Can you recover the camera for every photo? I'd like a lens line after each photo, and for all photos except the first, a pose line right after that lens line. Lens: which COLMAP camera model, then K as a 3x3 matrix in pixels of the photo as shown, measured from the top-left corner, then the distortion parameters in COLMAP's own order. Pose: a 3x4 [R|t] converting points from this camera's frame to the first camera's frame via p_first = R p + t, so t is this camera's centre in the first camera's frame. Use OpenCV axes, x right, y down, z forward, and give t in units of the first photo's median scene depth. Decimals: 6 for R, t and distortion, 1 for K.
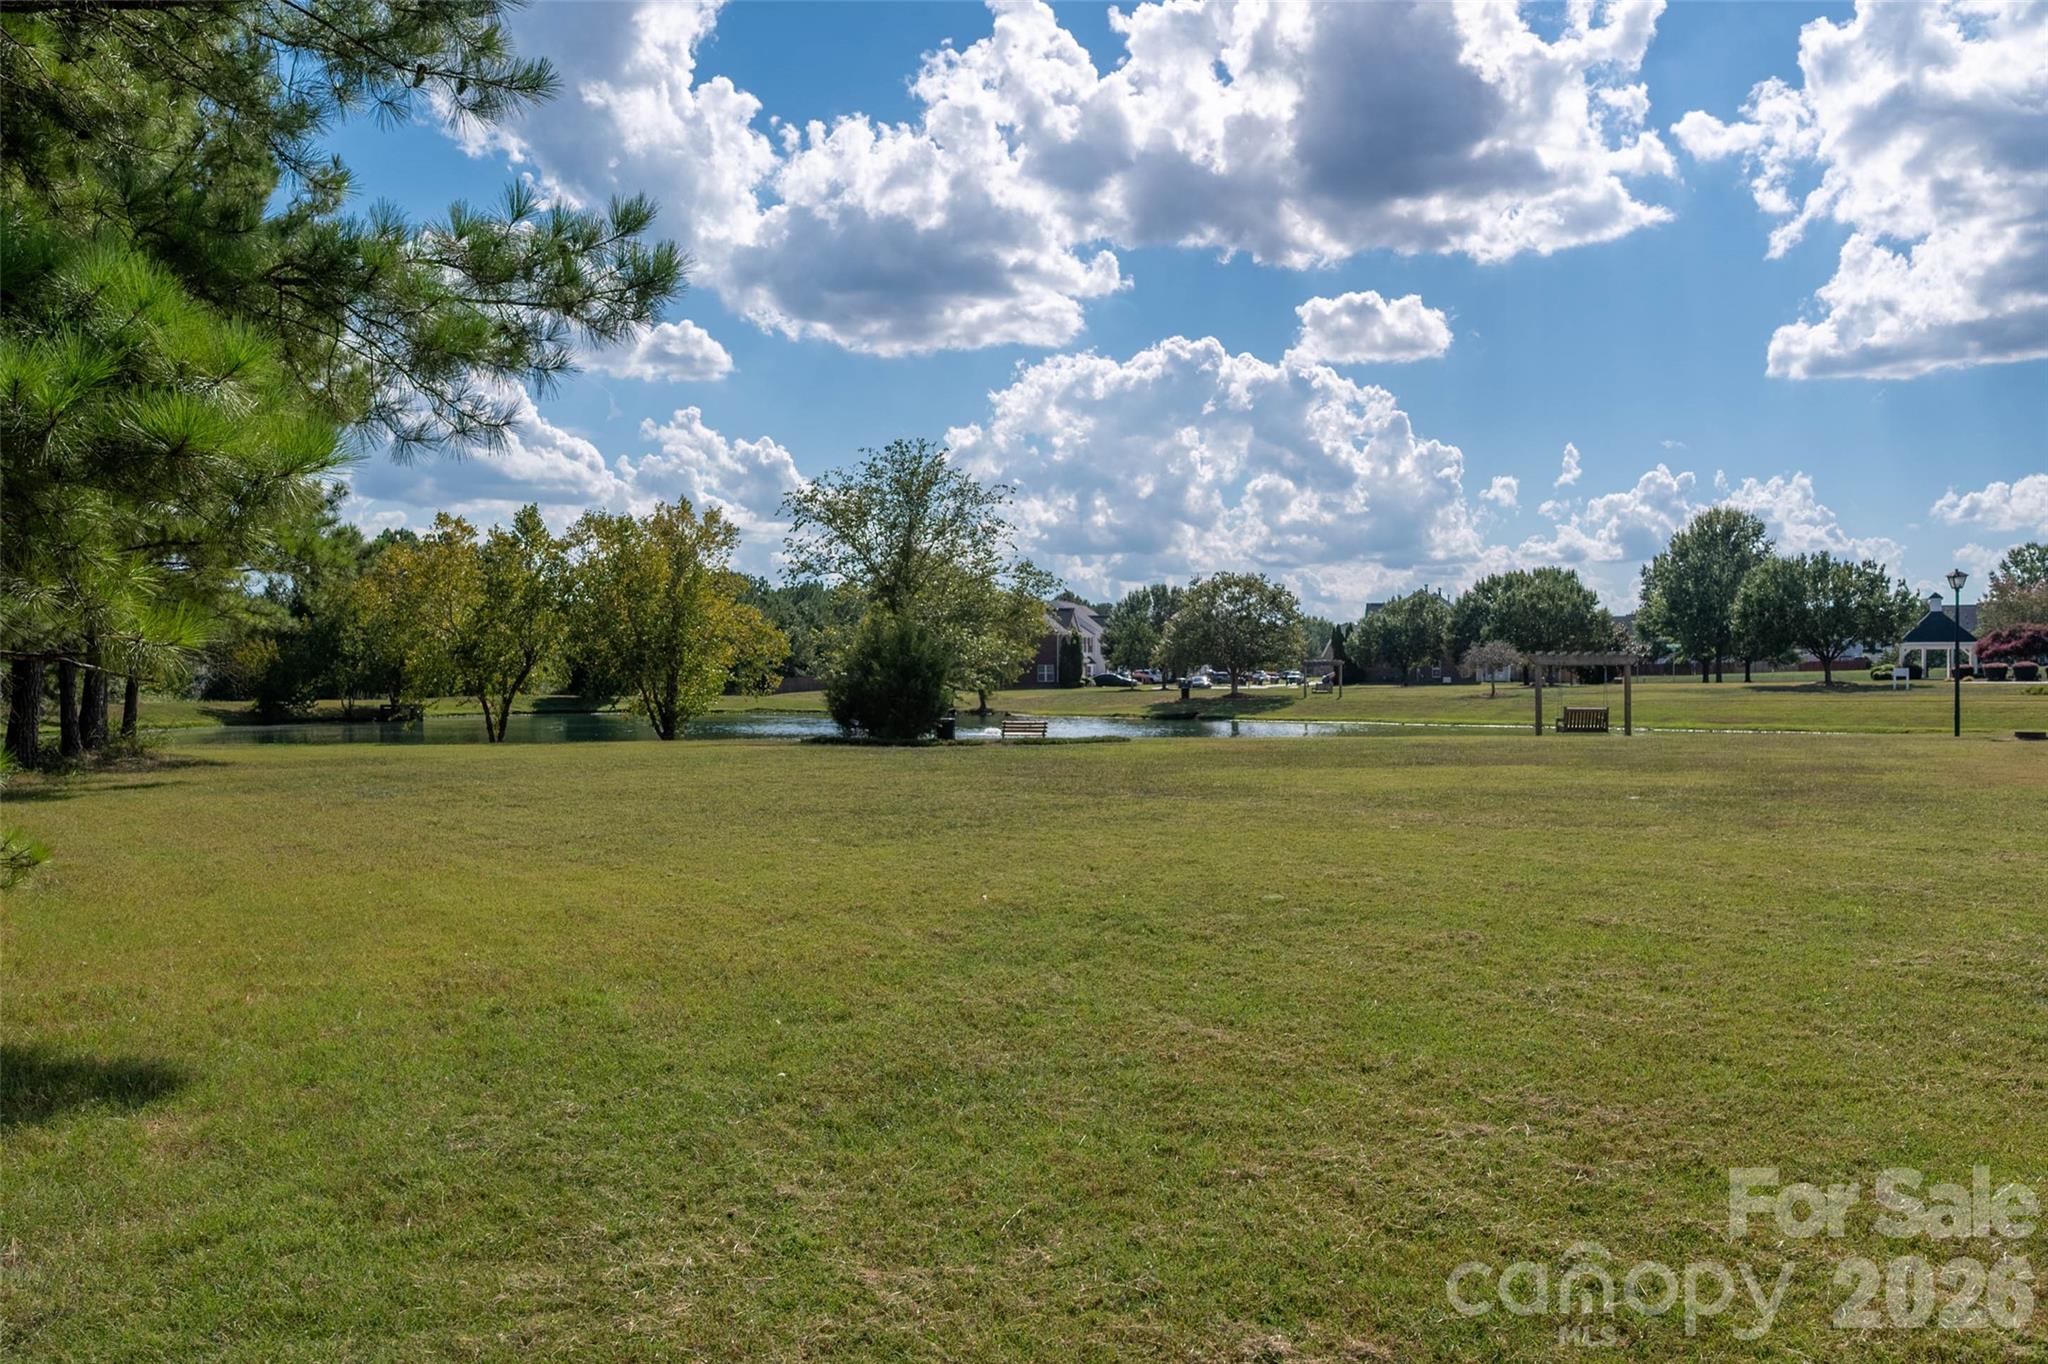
lens RADIAL K [[1779.8, 0, 1025.4], [0, 1779.8, 677.2], [0, 0, 1]] dist [-0.005183, 0.000633]
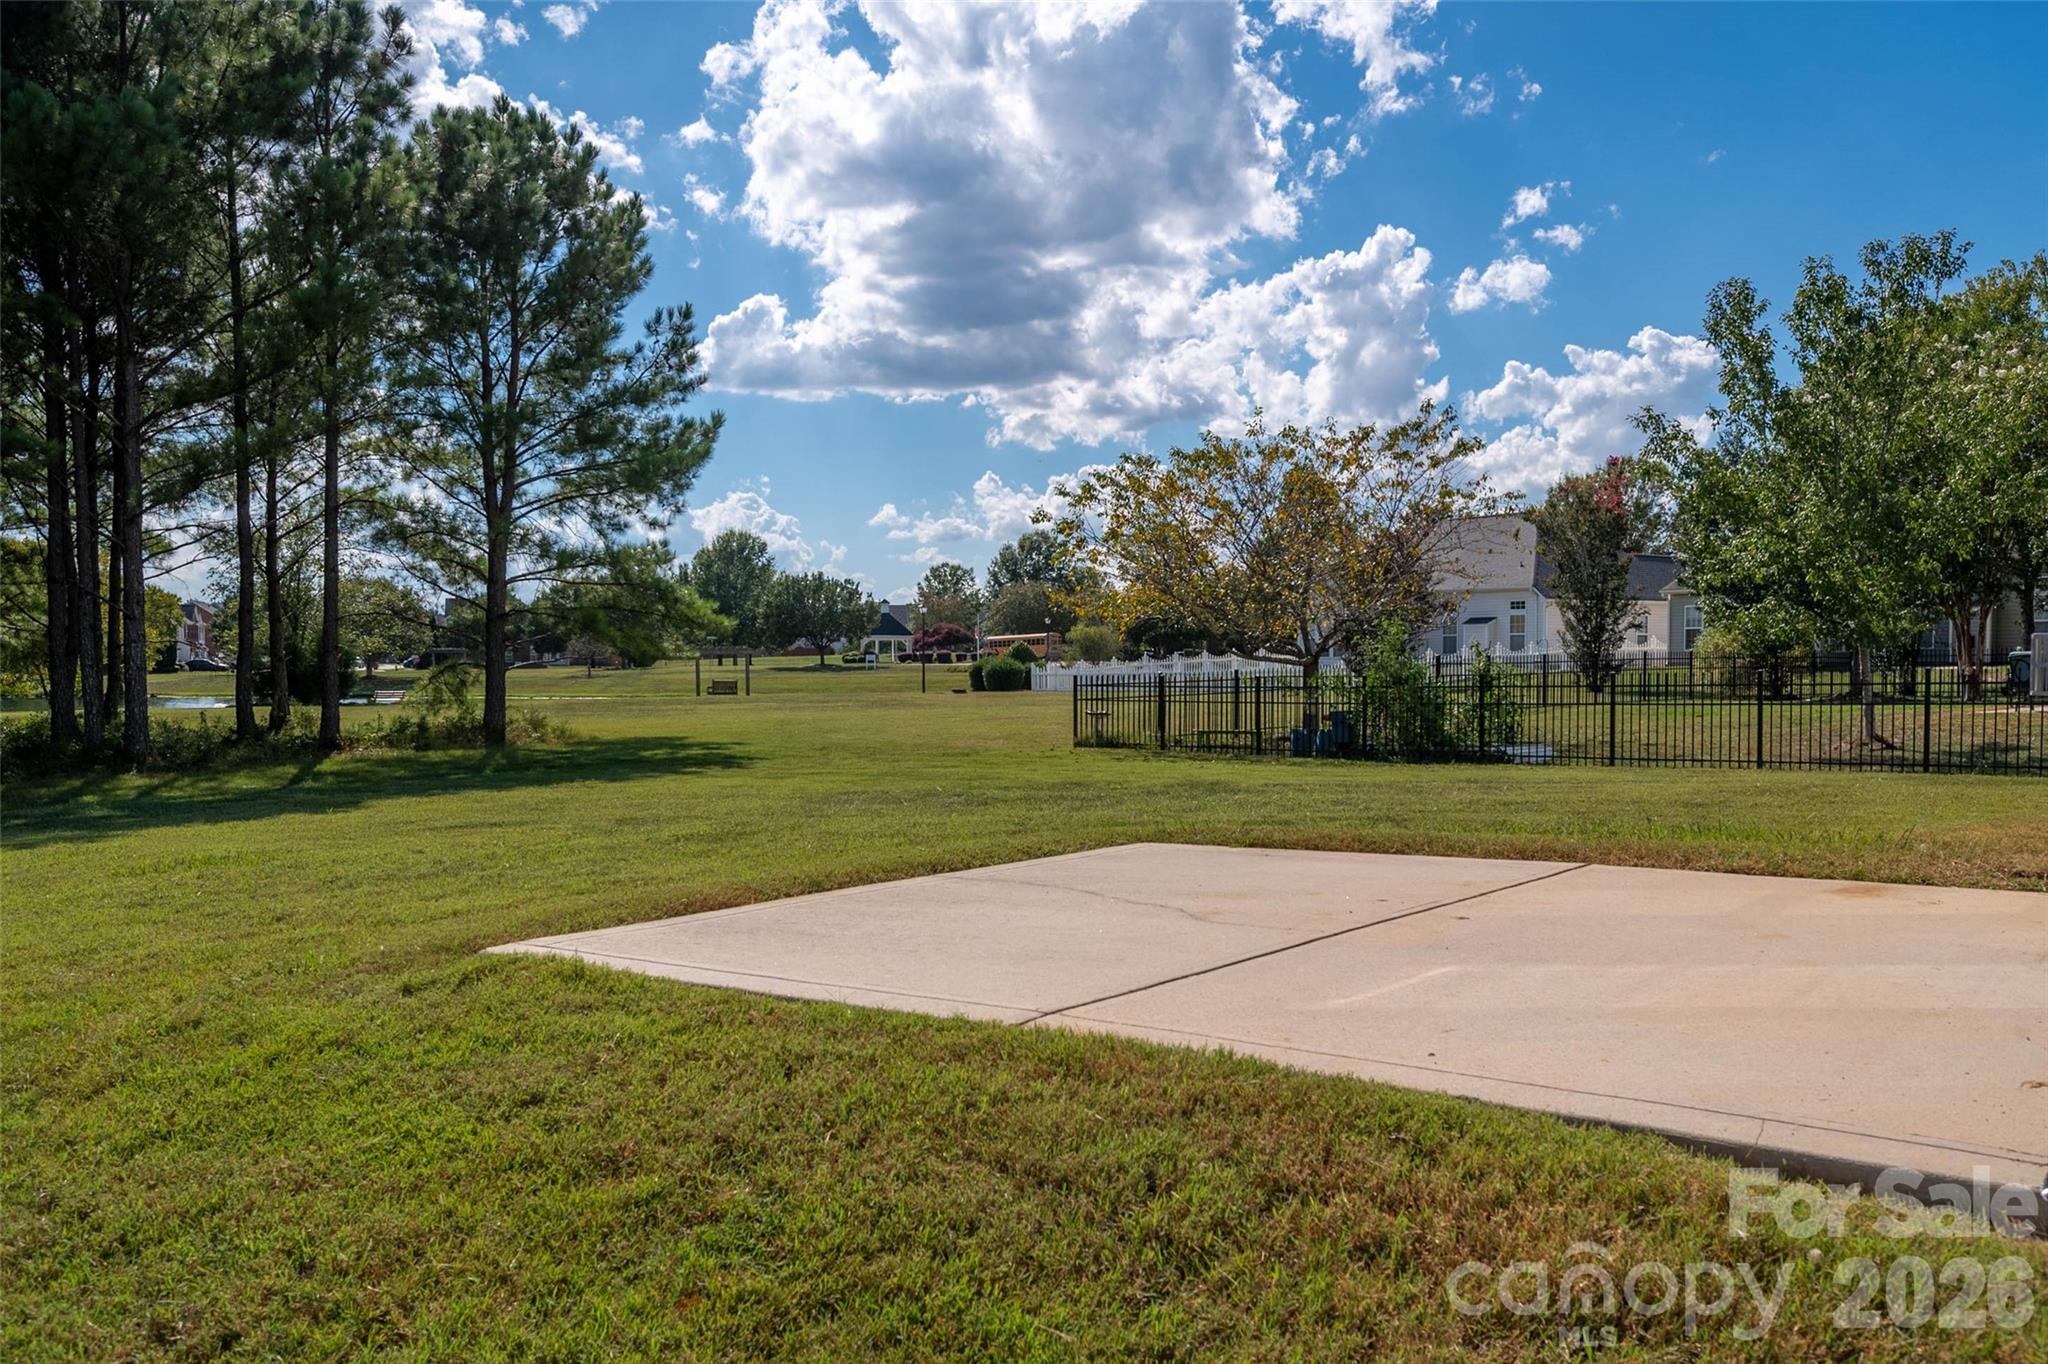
lens RADIAL K [[1639.1, 0, 1024.1], [0, 1639.1, 681.3], [0, 0, 1]] dist [-0.001027, -0.000175]
pose [[0.843812, -0.009068, 0.536563, -0.093406], [0.002502, 0.999913, 0.012964, -0.000302], [-0.536634, -0.009597, 0.843761, -0.153035]]
